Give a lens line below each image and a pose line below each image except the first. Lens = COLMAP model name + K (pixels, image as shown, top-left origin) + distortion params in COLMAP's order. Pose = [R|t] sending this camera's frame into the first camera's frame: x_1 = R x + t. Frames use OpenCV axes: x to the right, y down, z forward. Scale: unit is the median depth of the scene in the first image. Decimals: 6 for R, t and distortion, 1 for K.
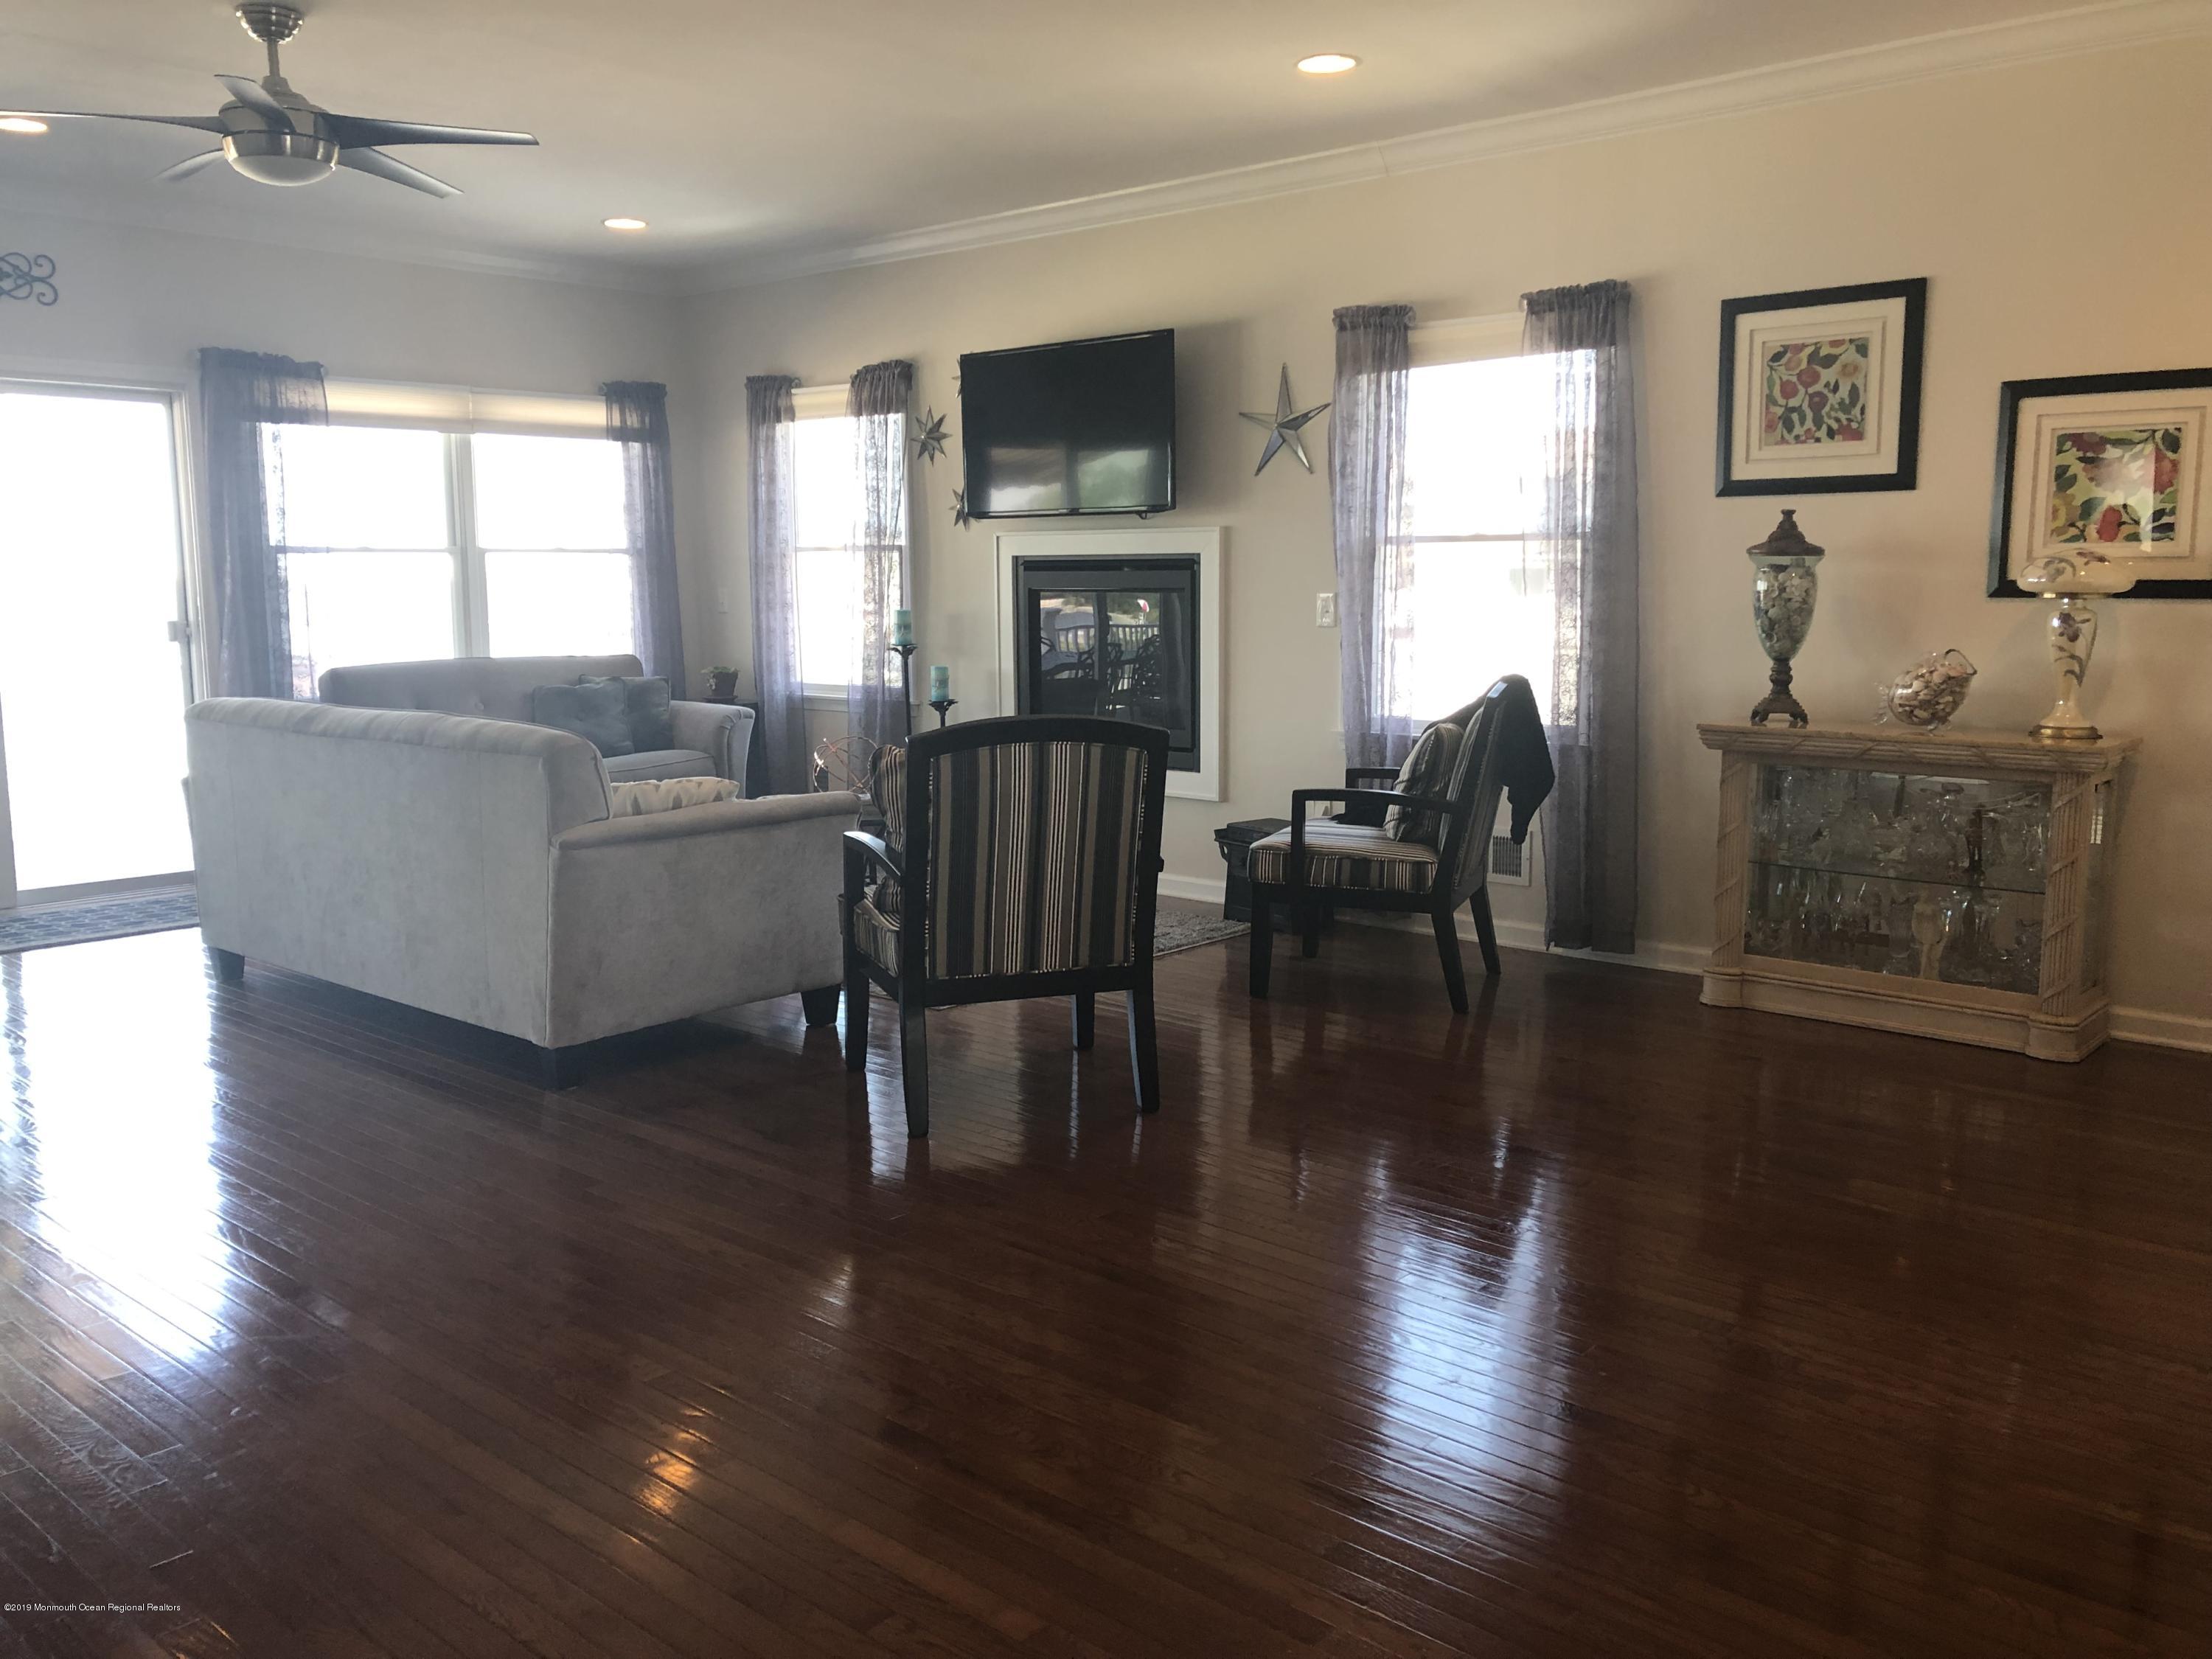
lens RADIAL K [[1811.1, 0, 1106.0], [0, 1811.1, 829.5], [0, 0, 1]] dist [-0.004731, 0.004950]
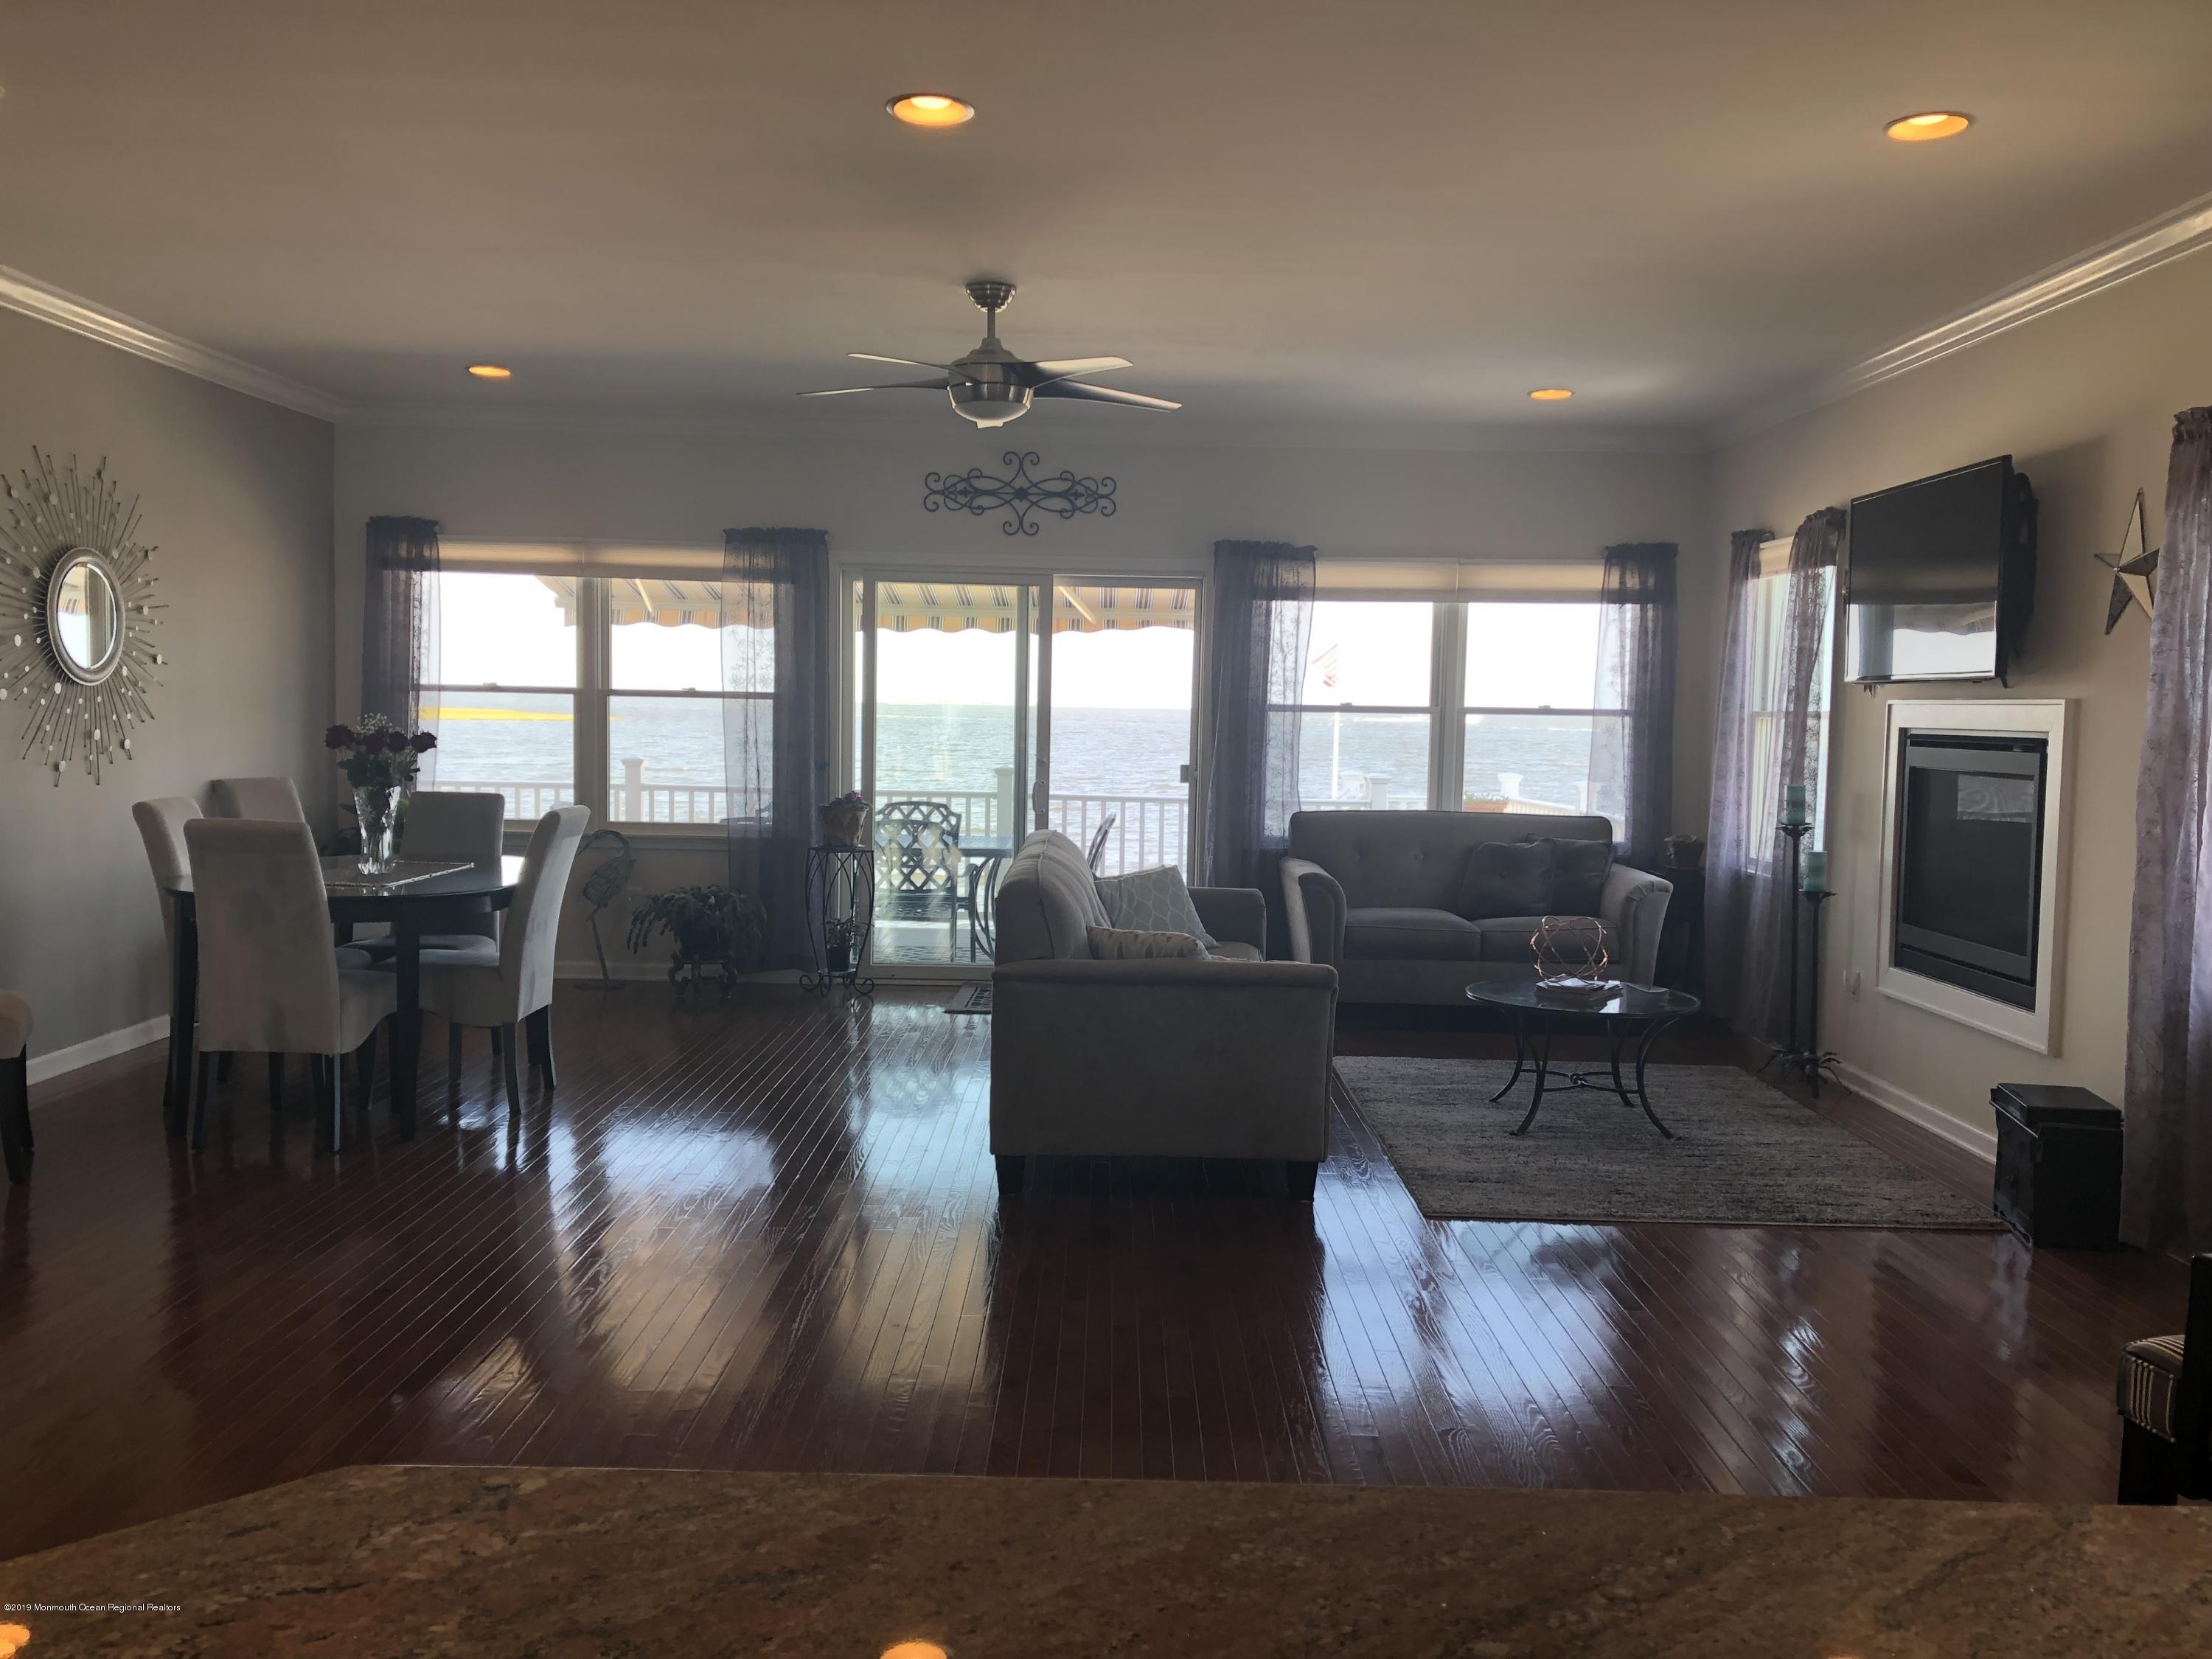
lens RADIAL K [[1778.1, 0, 1106.0], [0, 1778.1, 829.5], [0, 0, 1]] dist [0.086314, -0.227535]
pose [[0.658955, 0.066678, -0.749221, 0.319615], [-0.124297, 0.992022, -0.021035, -0.039165], [0.741841, 0.106987, 0.661986, 0.169868]]
